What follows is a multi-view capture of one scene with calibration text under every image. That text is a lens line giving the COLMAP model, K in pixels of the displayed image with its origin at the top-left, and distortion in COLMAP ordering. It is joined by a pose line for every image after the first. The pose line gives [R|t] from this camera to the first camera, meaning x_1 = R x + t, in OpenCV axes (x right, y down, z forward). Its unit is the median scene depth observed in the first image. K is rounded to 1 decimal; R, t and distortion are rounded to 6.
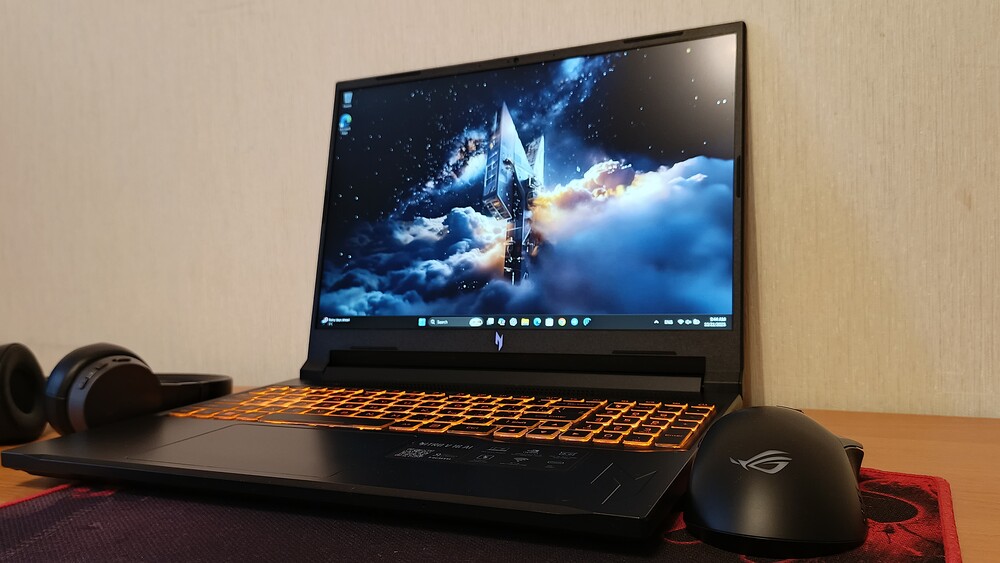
lens RADIAL K [[799.3, 0, 500.0], [0, 799.3, 282.9], [0, 0, 1]] dist [-0.003148, -0.020192]
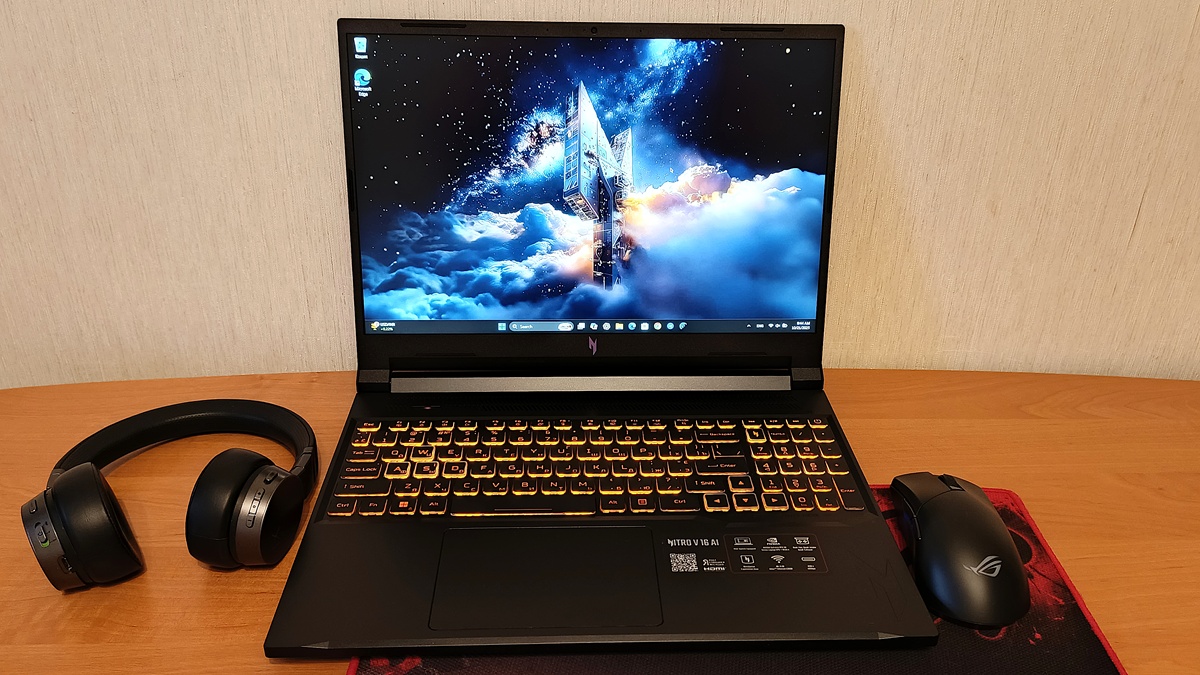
lens RADIAL K [[959.2, 0, 600.3], [0, 959.2, 342.1], [0, 0, 1]] dist [-0.003148, -0.020192]
pose [[0.892633, -0.161759, 0.420763, -0.485798], [-0.036641, 0.904275, 0.425375, -0.432629], [-0.449293, -0.395121, 0.801259, 0.029886]]
